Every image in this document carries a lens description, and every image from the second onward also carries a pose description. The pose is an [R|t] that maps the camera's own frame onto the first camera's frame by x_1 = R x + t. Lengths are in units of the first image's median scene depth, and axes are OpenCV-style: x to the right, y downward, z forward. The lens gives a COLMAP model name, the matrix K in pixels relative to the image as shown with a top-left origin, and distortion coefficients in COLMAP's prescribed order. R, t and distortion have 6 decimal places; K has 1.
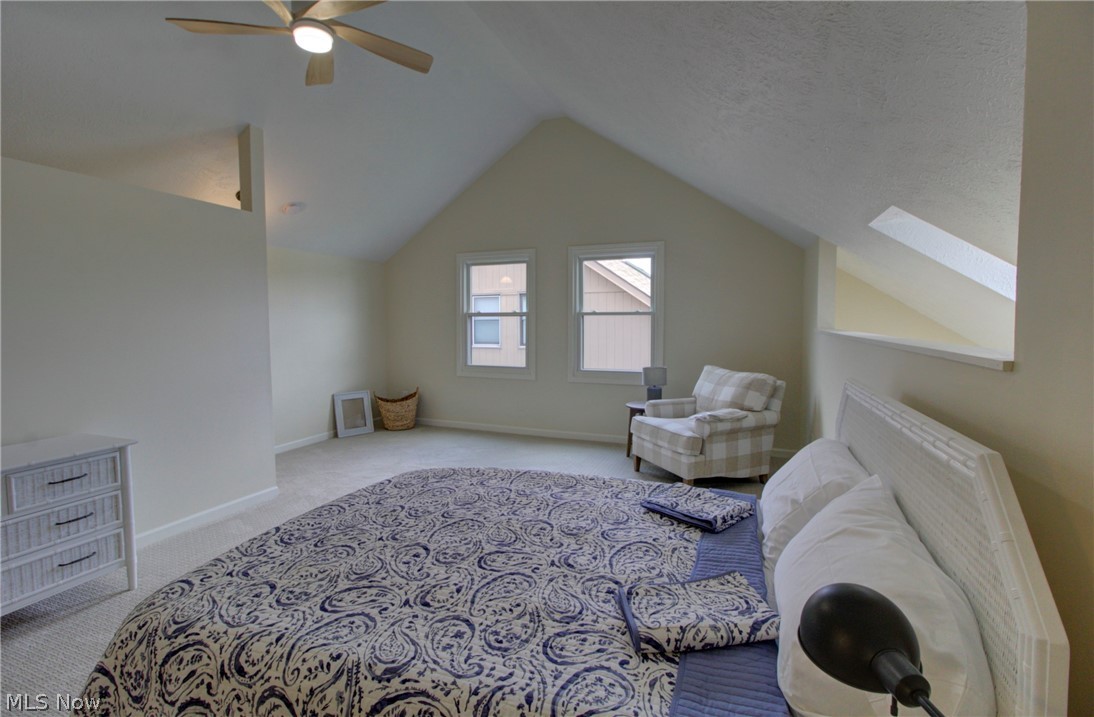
lens RADIAL K [[500.0, 0, 541.7], [0, 500.0, 349.7], [0, 0, 1]] dist [-0.020957, 0.015388]
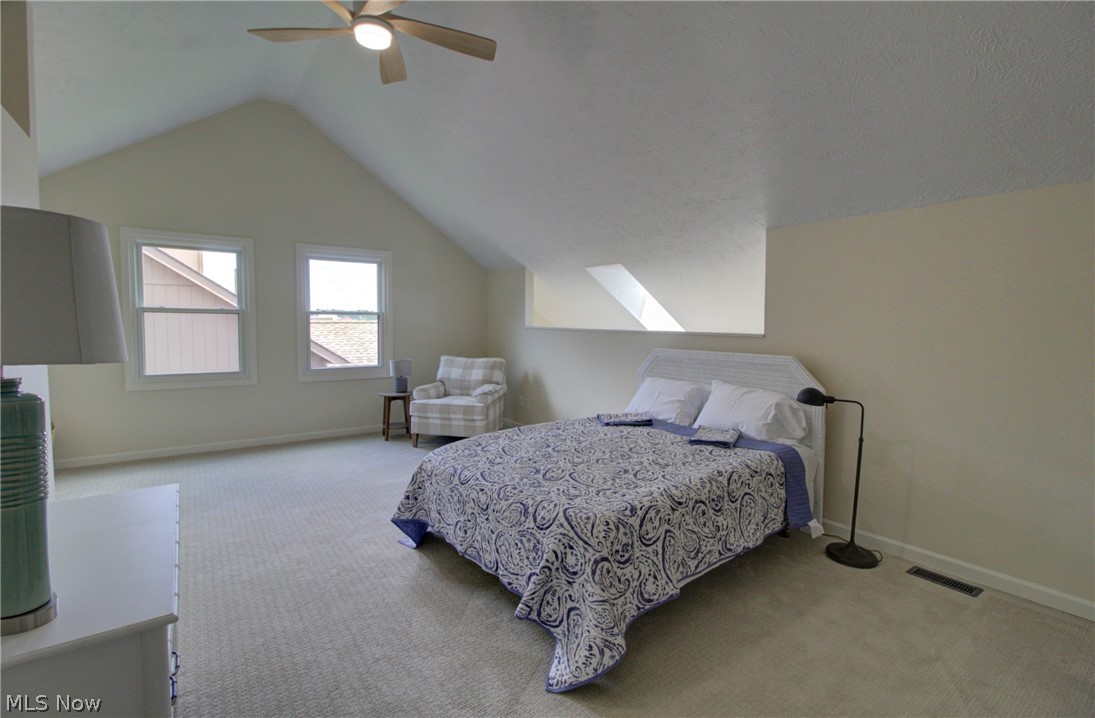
lens RADIAL K [[500.5, 0, 542.2], [0, 500.5, 350.2], [0, 0, 1]] dist [-0.020957, 0.015388]
pose [[0.528713, -0.037280, 0.847982, -2.118577], [0.038040, 0.999072, 0.020204, 0.003819], [-0.847948, 0.021575, 0.529640, 0.362637]]
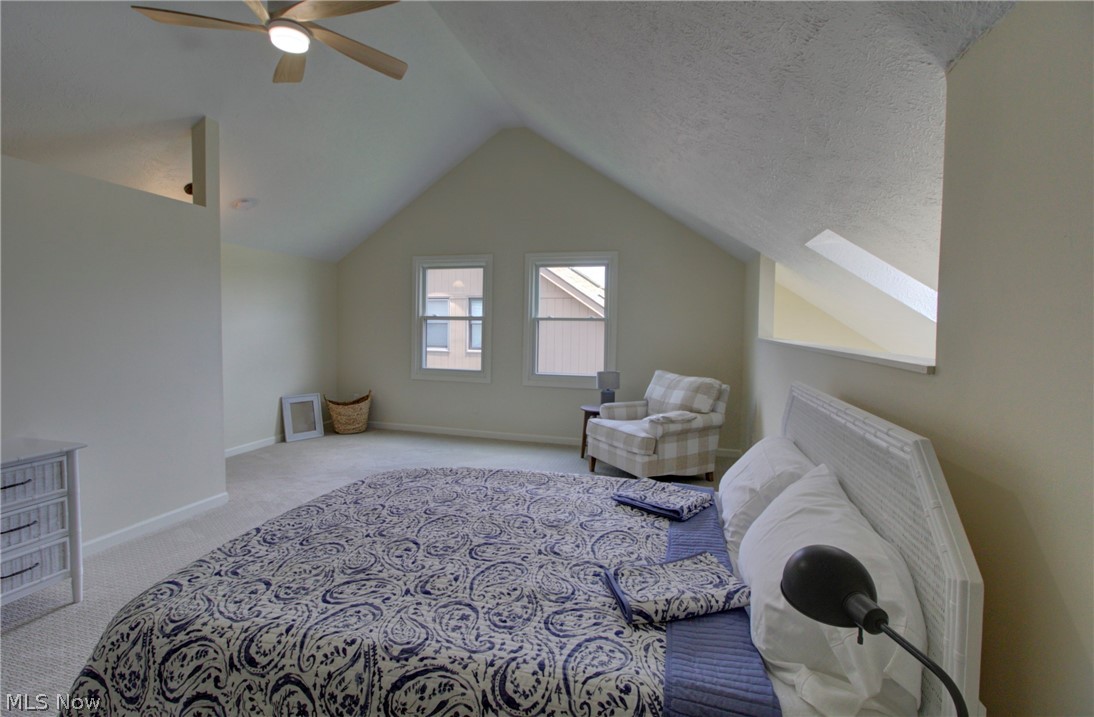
lens RADIAL K [[500.0, 0, 541.7], [0, 500.0, 349.7], [0, 0, 1]] dist [-0.020957, 0.015388]
pose [[0.993314, 0.012657, 0.114750, -0.117248], [-0.011590, 0.999883, -0.009956, 0.004199], [-0.114863, 0.008559, 0.993344, -0.080395]]
